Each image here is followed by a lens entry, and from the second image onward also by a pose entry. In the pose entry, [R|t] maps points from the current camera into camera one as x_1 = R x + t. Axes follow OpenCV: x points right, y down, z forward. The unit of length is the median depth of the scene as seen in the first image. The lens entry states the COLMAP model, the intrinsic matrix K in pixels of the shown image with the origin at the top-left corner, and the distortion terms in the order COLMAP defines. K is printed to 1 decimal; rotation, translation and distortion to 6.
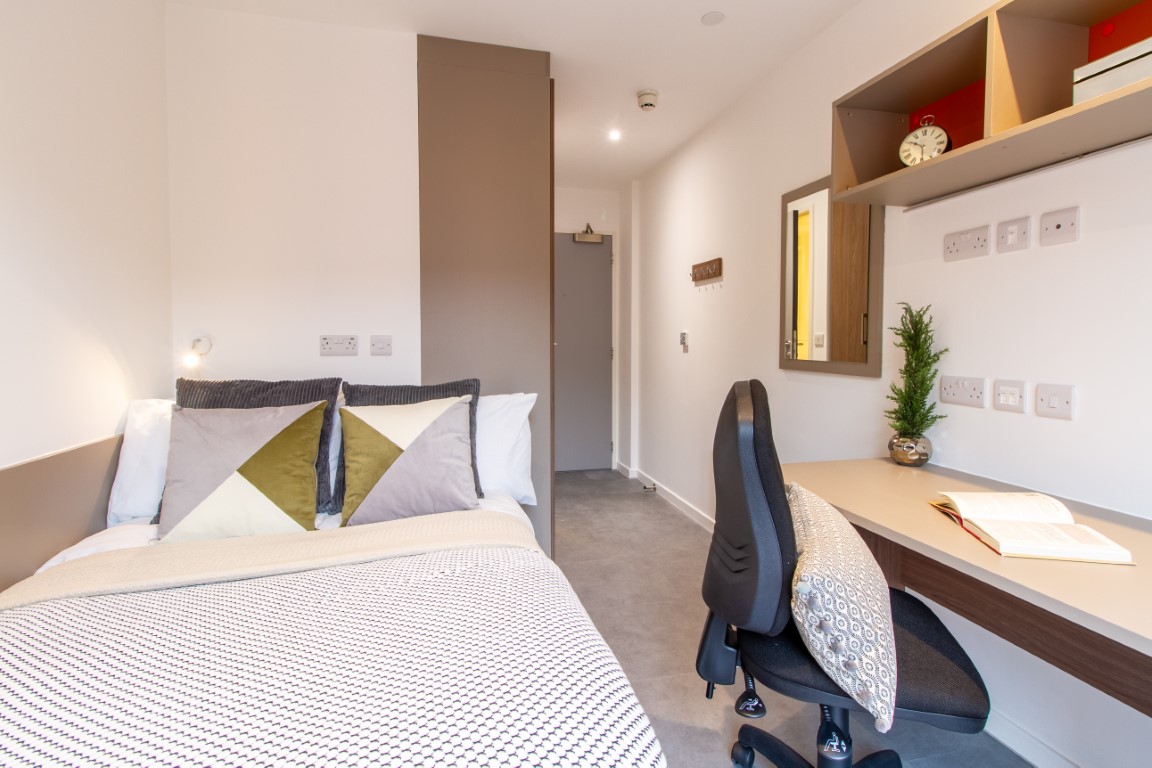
lens RADIAL K [[559.1, 0, 573.6], [0, 559.1, 357.8], [0, 0, 1]] dist [0.001209, 0.000422]
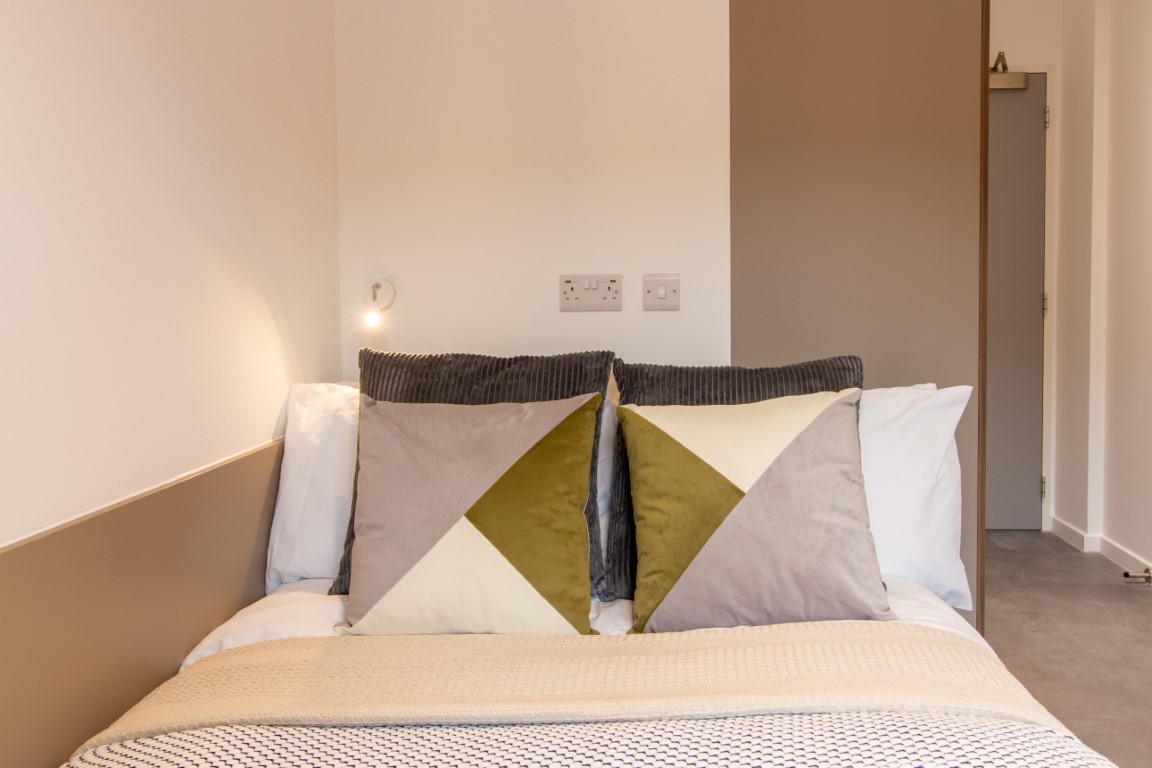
lens RADIAL K [[952.1, 0, 575.3], [0, 952.1, 327.6], [0, 0, 1]] dist [-0.001413, -0.000925]
pose [[0.948995, 0.003444, -0.315273, -0.173677], [0.001240, 0.999892, 0.014655, -0.001583], [0.315289, -0.014298, 0.948888, 0.112915]]
